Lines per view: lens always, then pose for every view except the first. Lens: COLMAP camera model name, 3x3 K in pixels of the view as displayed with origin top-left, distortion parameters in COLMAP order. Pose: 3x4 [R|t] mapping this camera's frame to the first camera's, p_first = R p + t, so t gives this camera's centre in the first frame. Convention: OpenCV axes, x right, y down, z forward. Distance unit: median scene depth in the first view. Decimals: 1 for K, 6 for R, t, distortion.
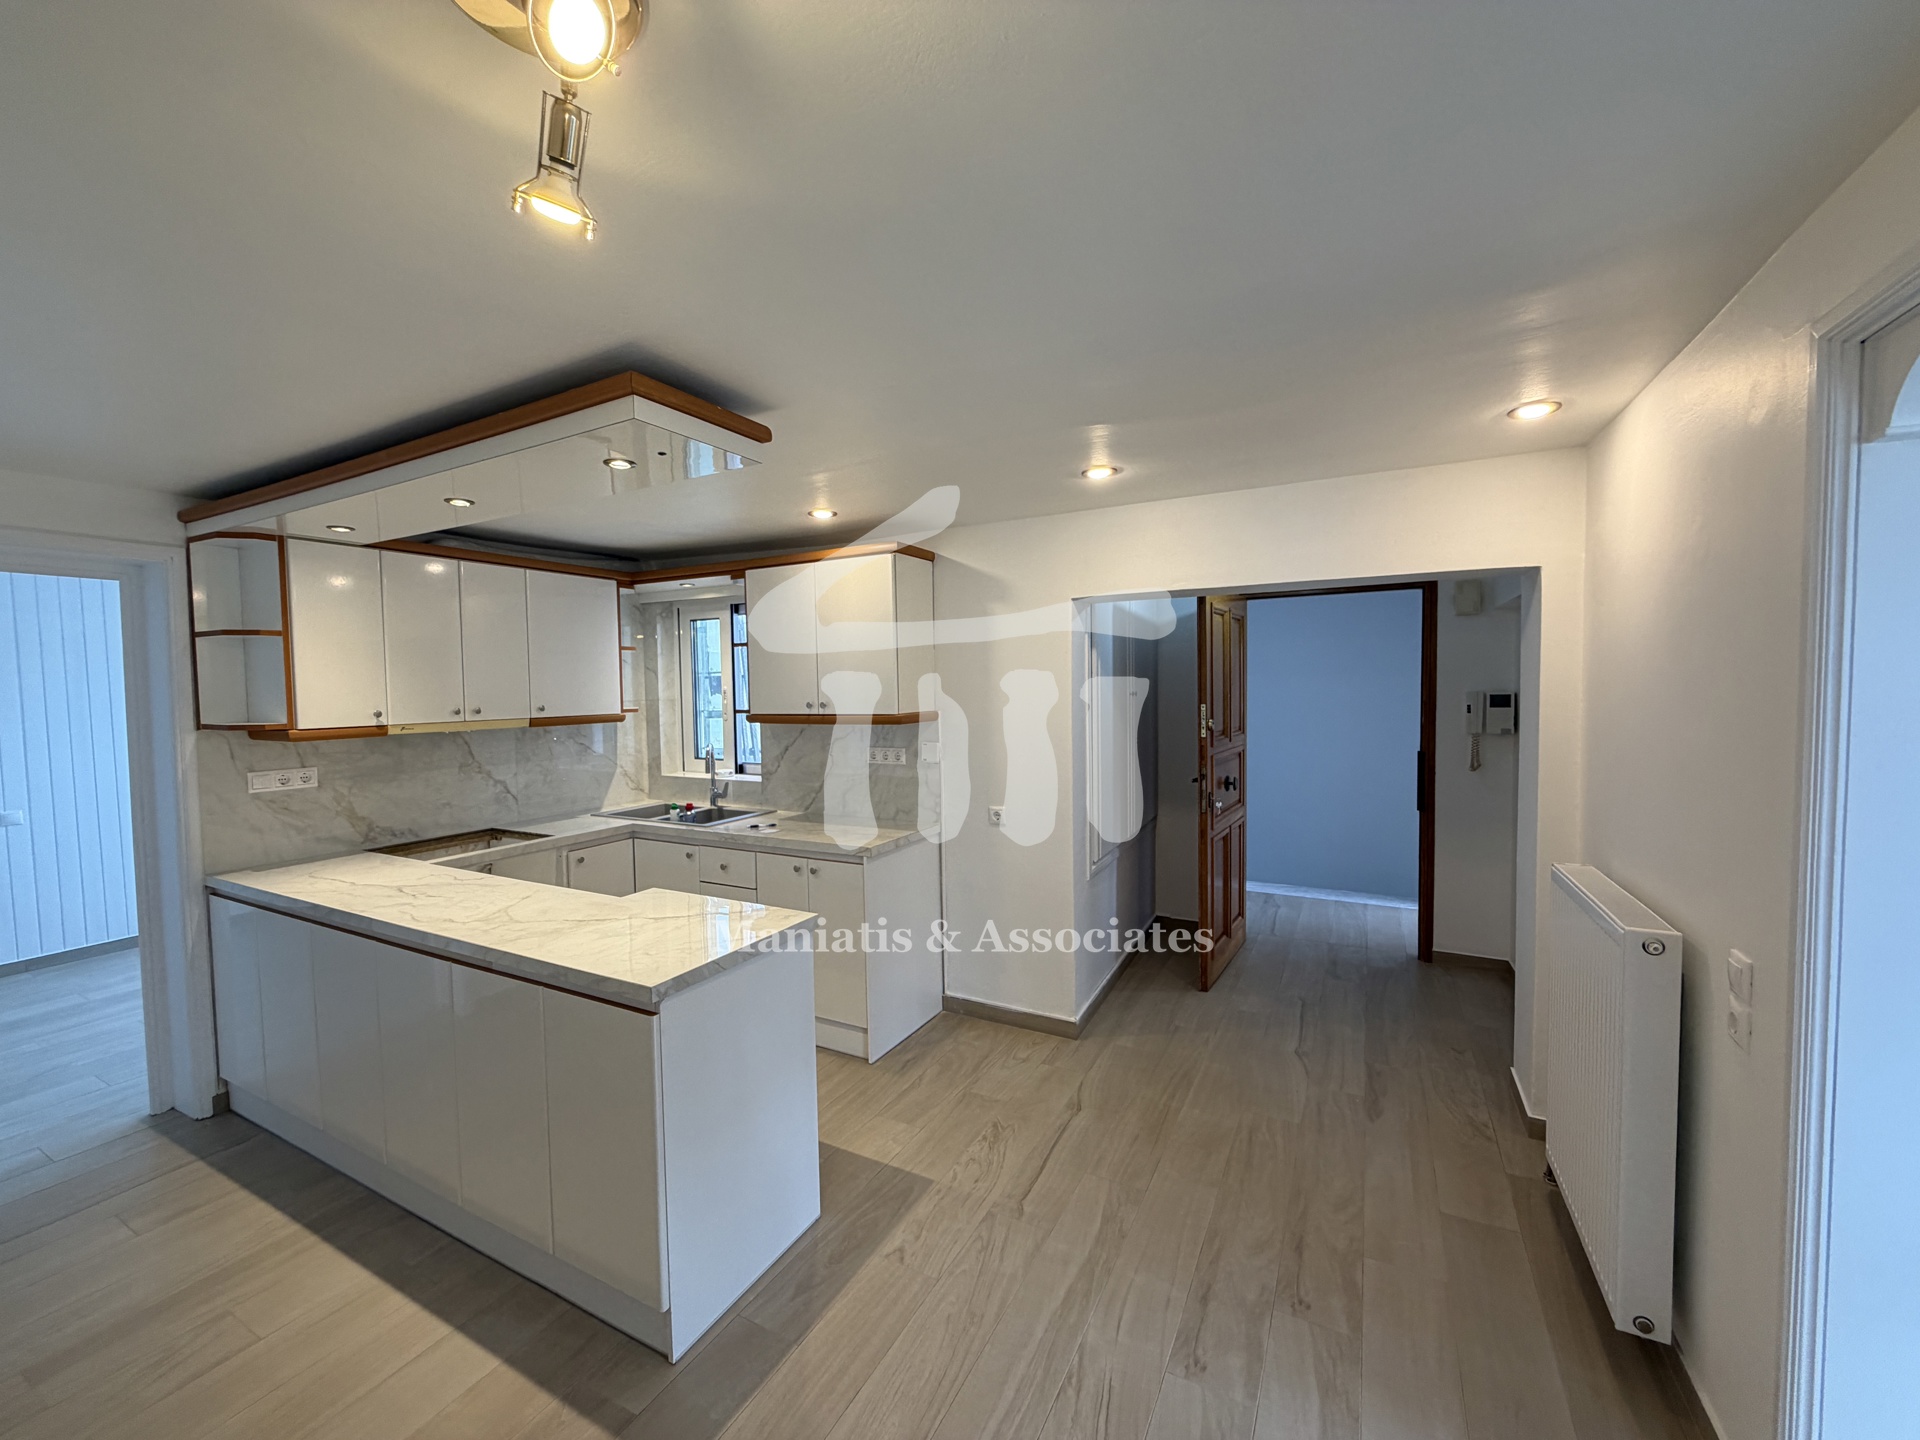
lens RADIAL K [[763.9, 0, 954.2], [0, 763.9, 719.7], [0, 0, 1]] dist [0.000452, -0.000313]
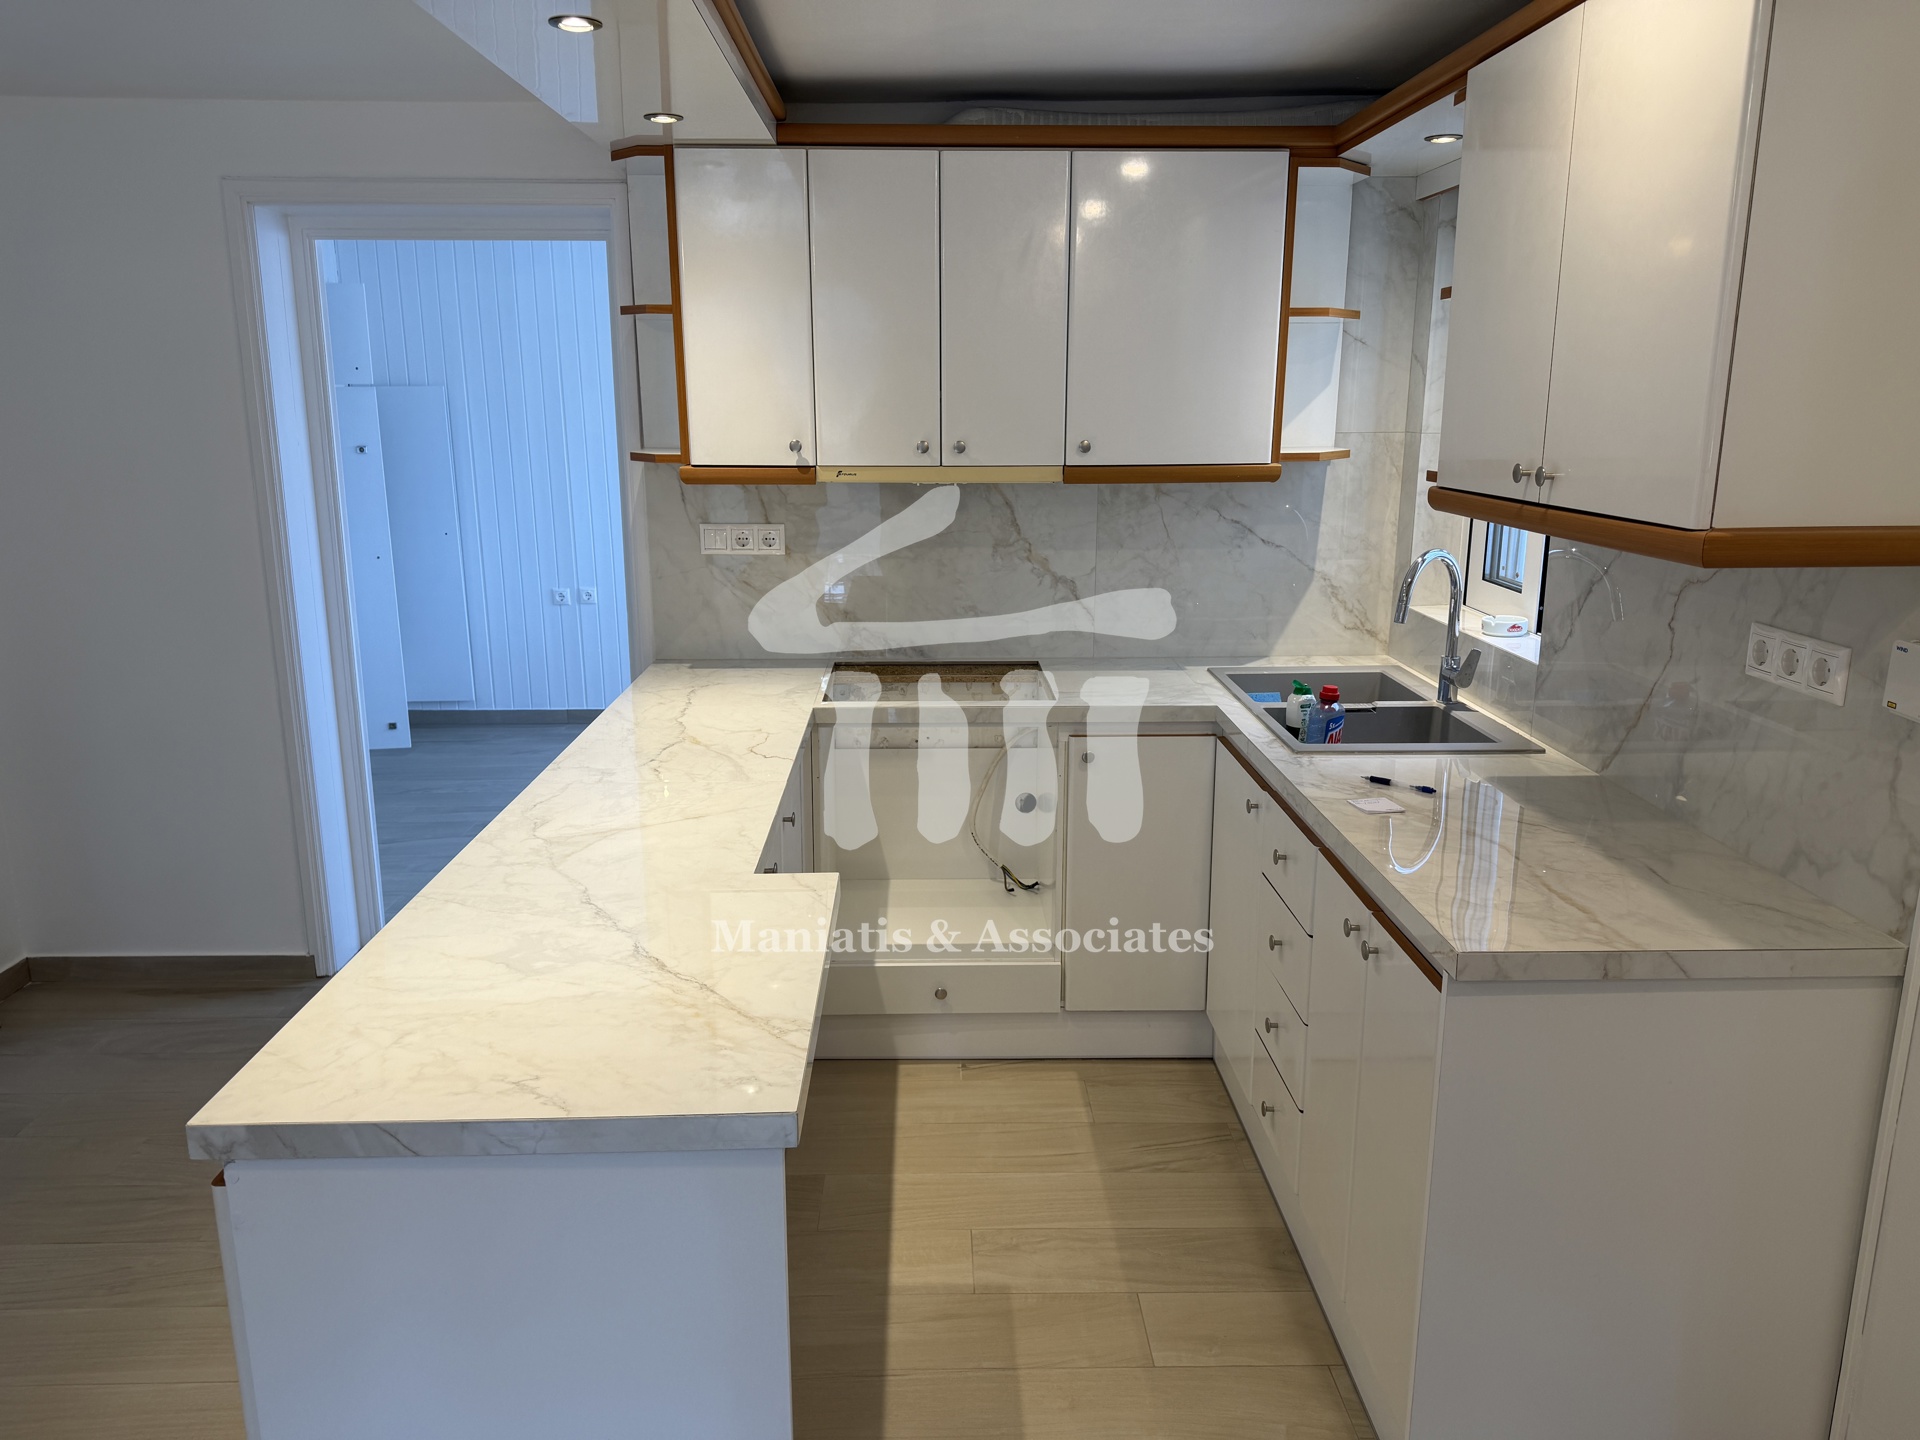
lens RADIAL K [[1348.1, 0, 968.0], [0, 1348.1, 717.2], [0, 0, 1]] dist [0.058236, -0.067559]
pose [[0.499128, 0.215368, -0.839338, 0.228201], [-0.047828, 0.973992, 0.221478, -0.038114], [0.865207, -0.070402, 0.496447, 0.534911]]
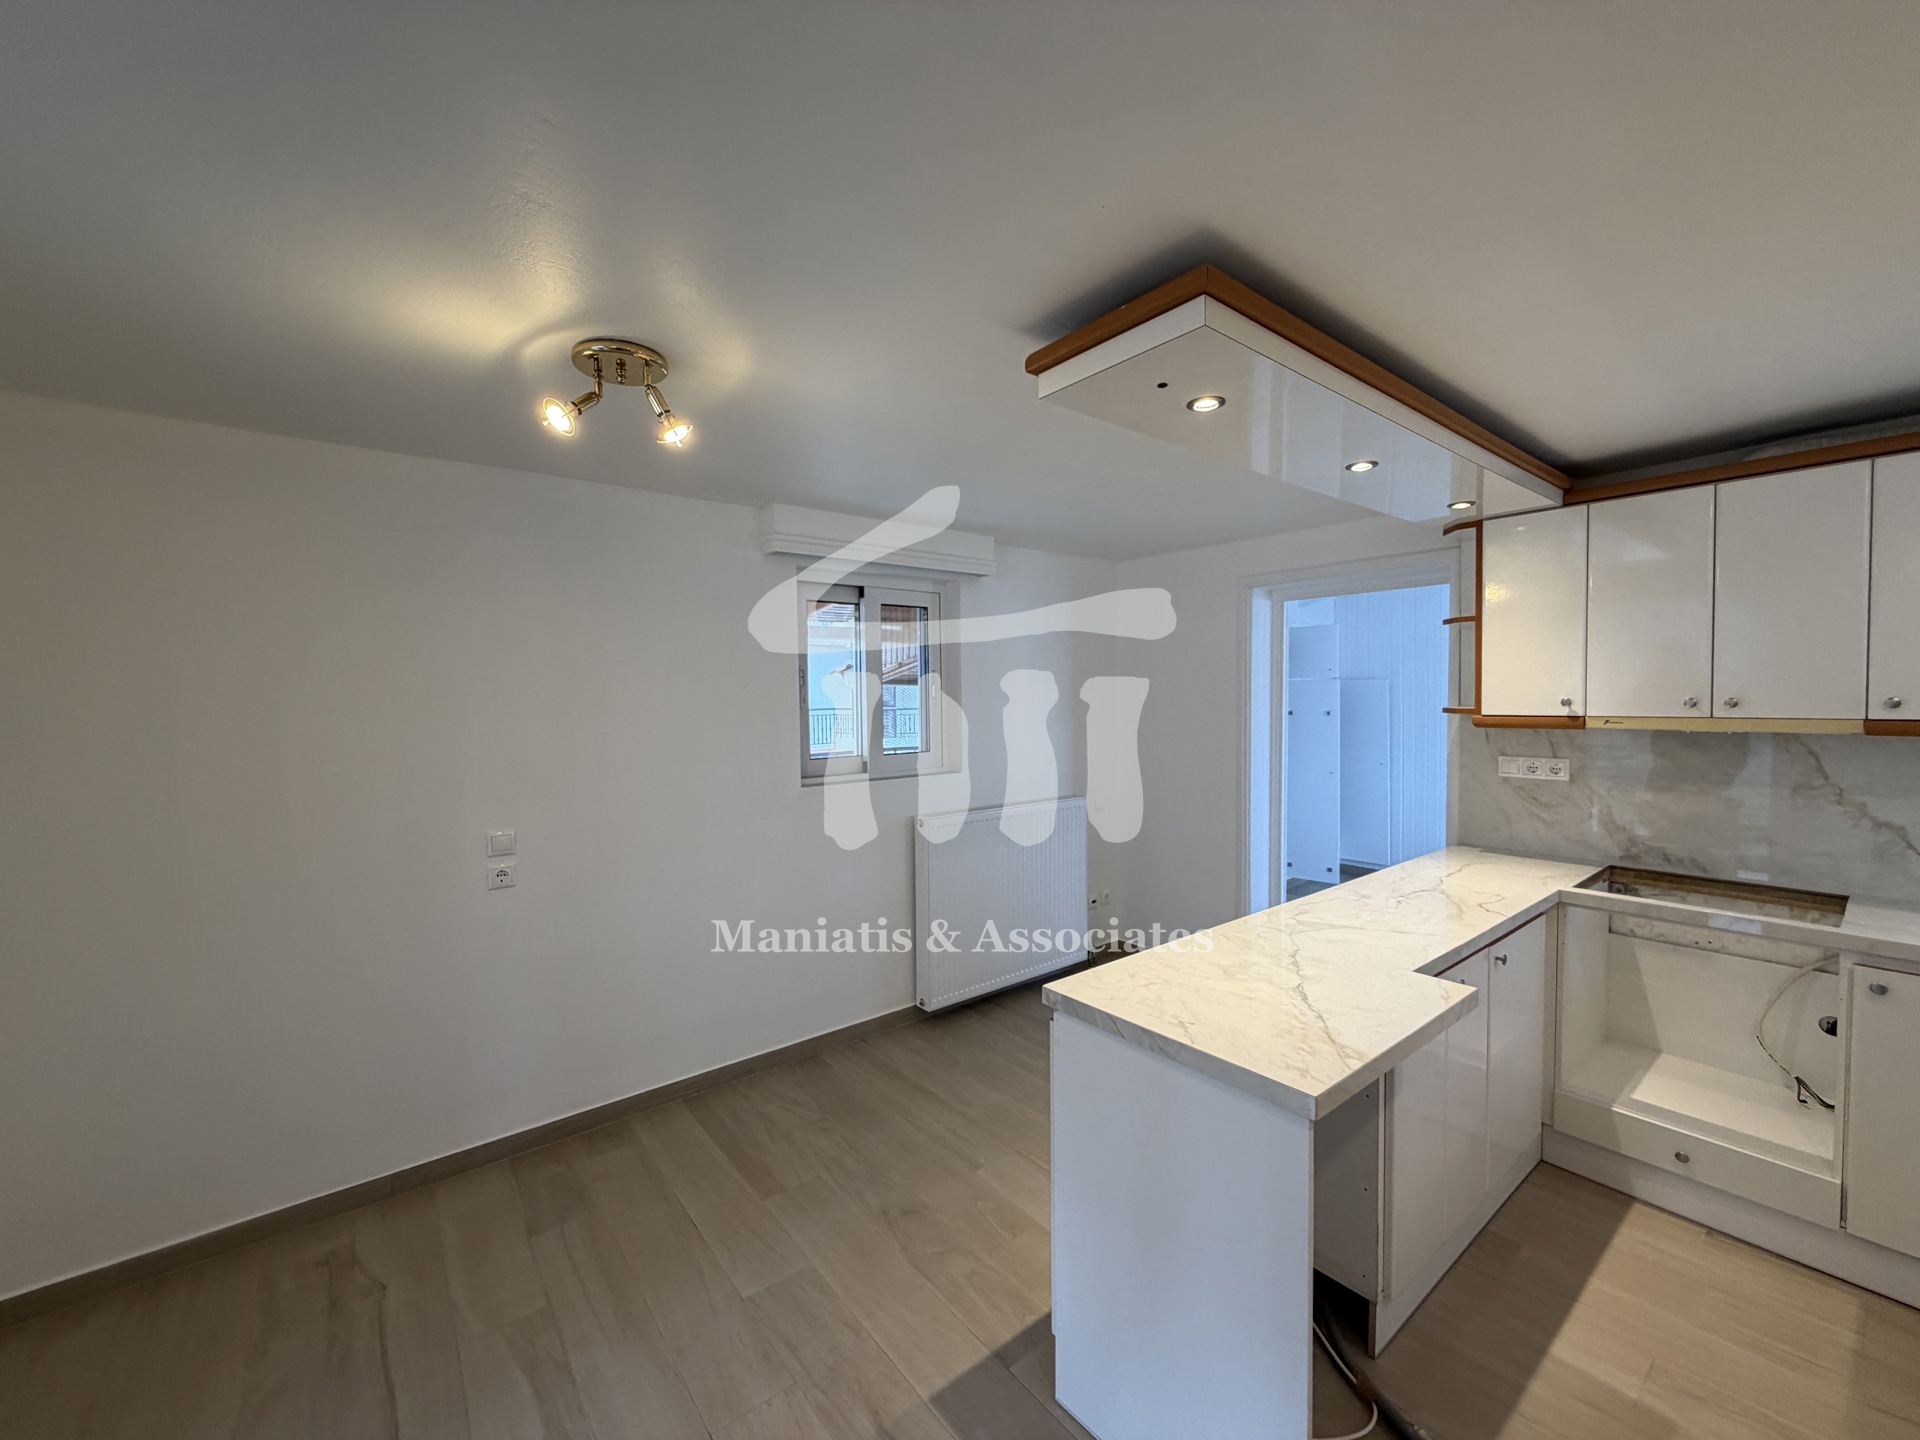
lens RADIAL K [[763.9, 0, 946.8], [0, 763.9, 720.6], [0, 0, 1]] dist [0.000452, -0.000313]
pose [[-0.406651, 0.049617, -0.912235, 0.273285], [-0.023806, 0.997610, 0.064872, -0.023699], [0.913273, 0.048097, -0.404498, 0.665069]]
